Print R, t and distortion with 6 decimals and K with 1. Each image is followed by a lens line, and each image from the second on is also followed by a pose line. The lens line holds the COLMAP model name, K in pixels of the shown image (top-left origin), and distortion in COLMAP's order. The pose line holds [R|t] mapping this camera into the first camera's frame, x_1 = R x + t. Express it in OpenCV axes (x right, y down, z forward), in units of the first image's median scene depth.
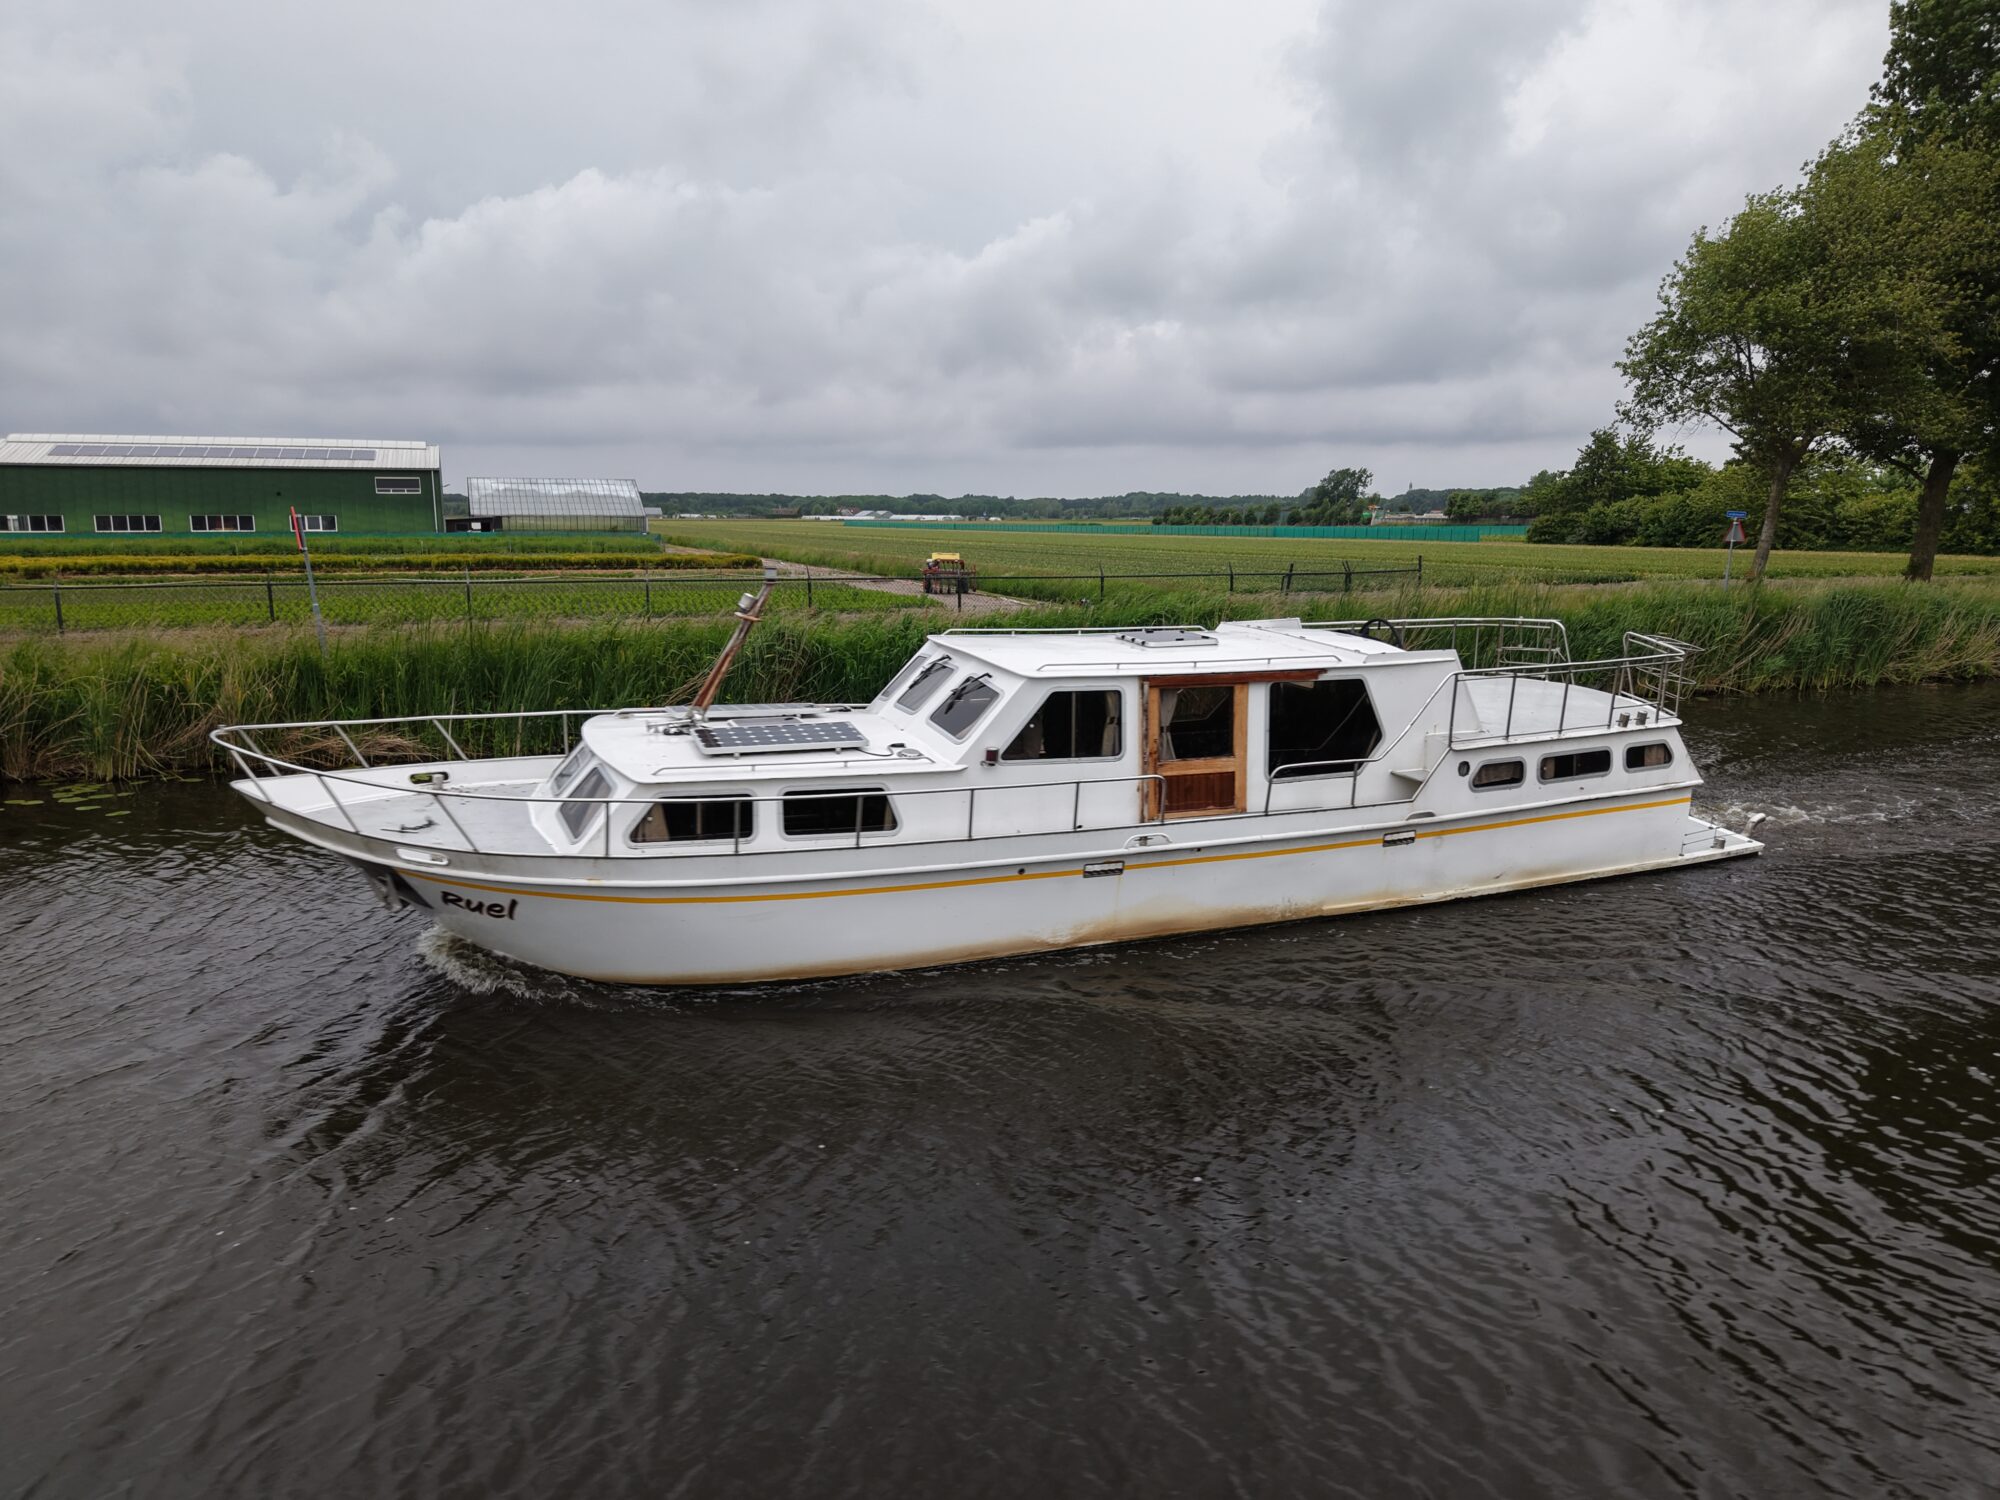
lens RADIAL K [[1377.4, 0, 1000.0], [0, 1377.4, 750.0], [0, 0, 1]] dist [0.004819, 0.000638]
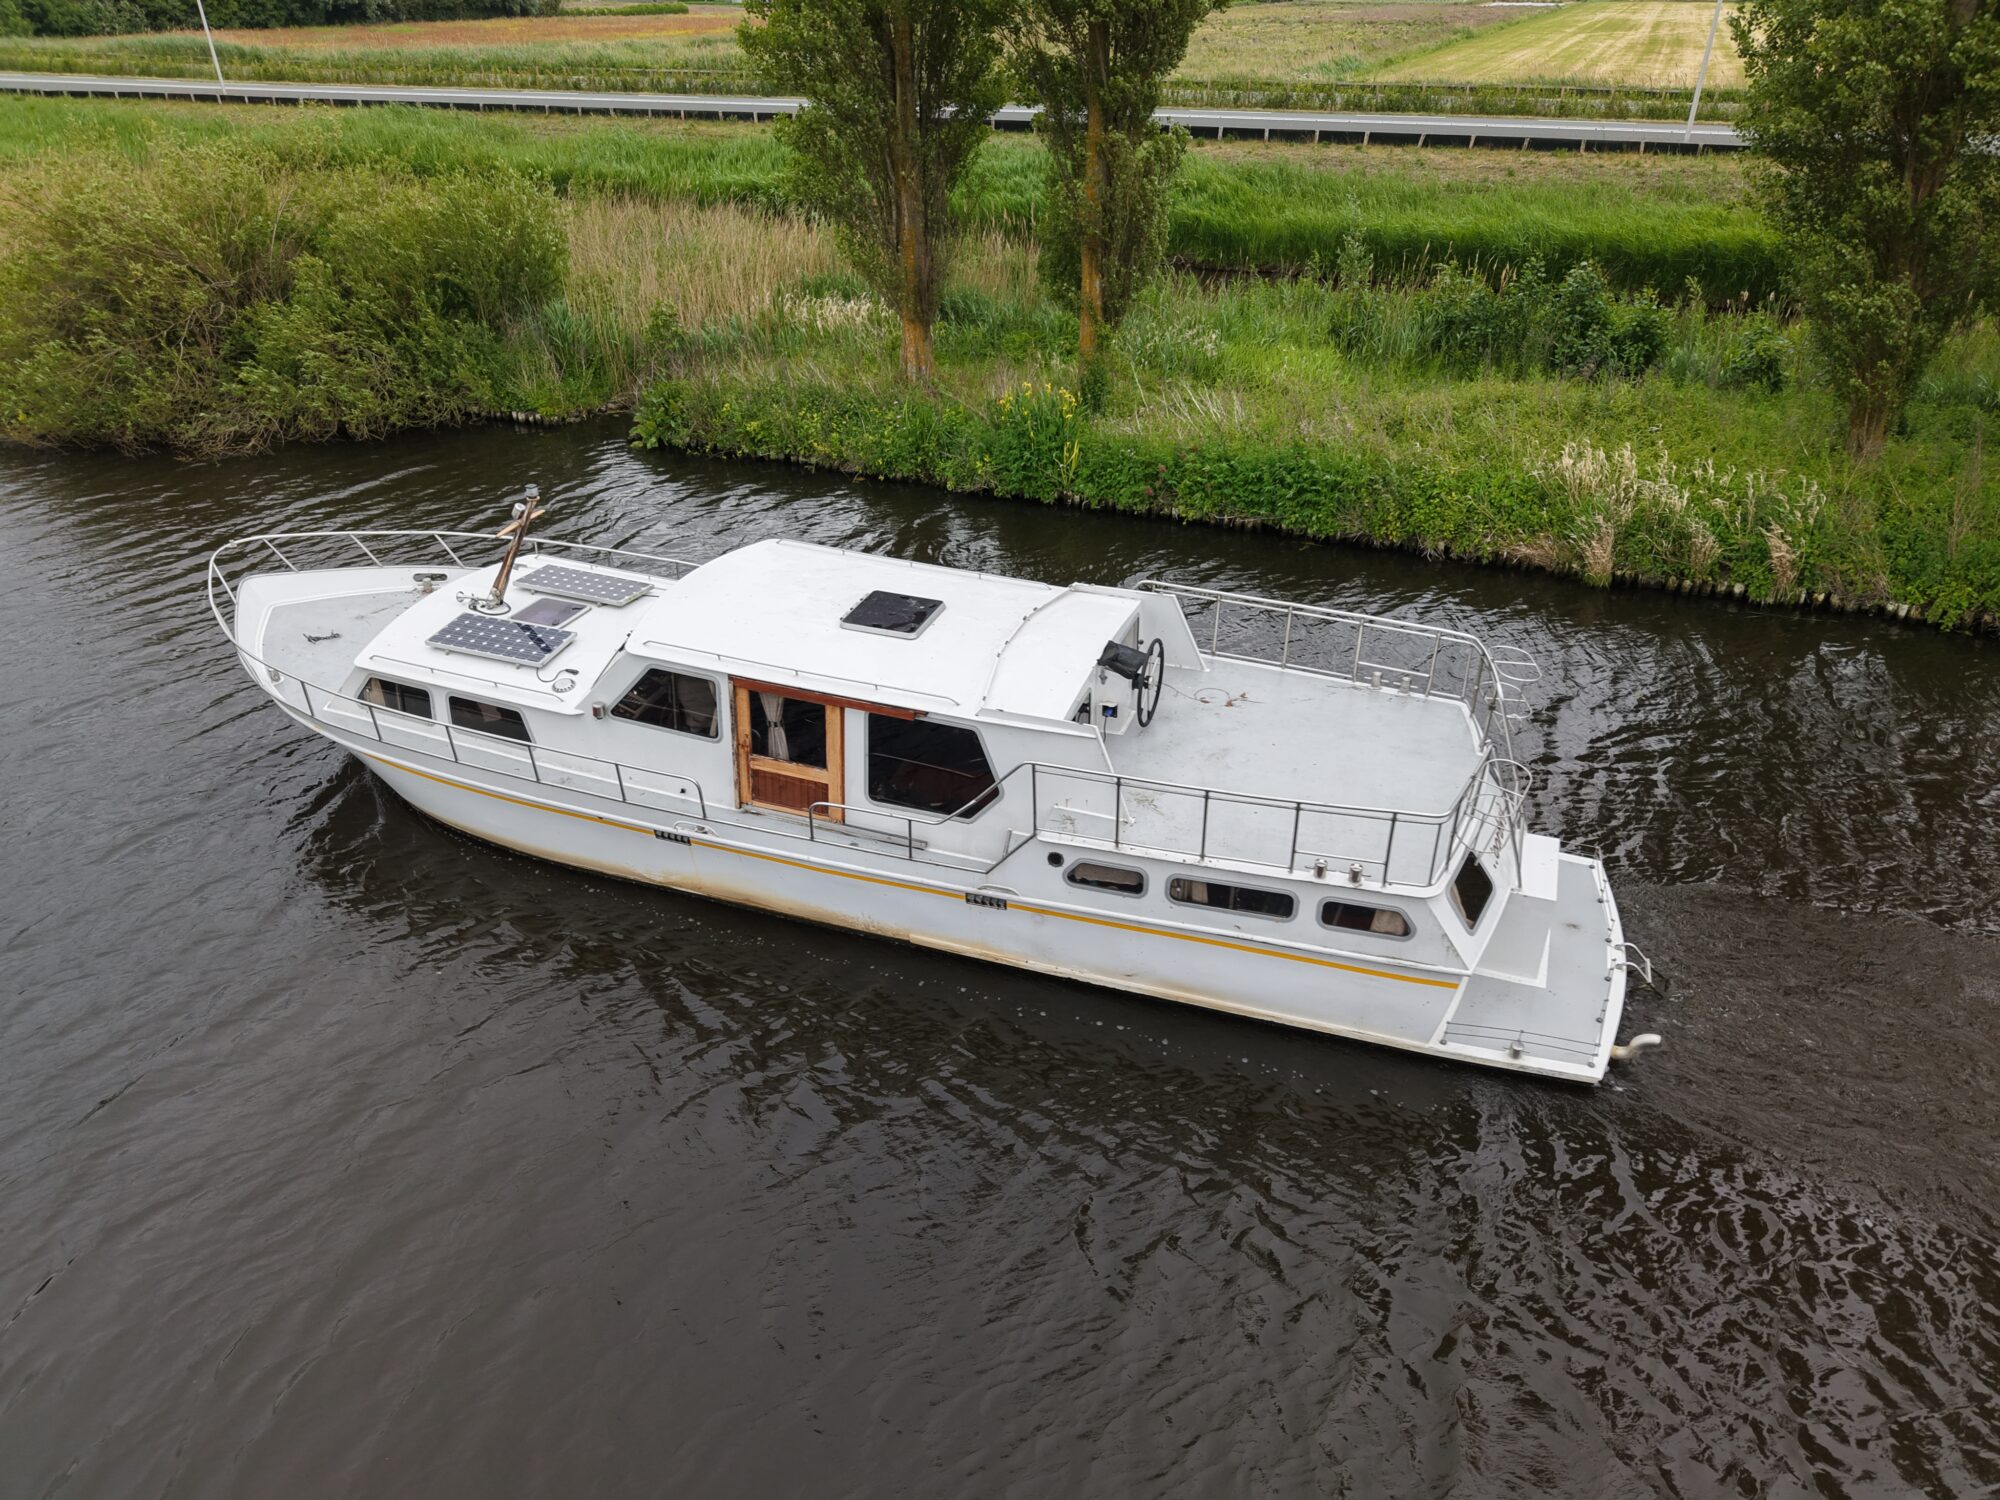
lens RADIAL K [[1377.4, 0, 1000.0], [0, 1377.4, 750.0], [0, 0, 1]] dist [0.004819, 0.000638]
pose [[0.736614, 0.315842, -0.598034, 0.863700], [-0.151694, 0.938883, 0.309010, -0.341811], [0.659082, -0.136903, 0.739506, 0.331161]]
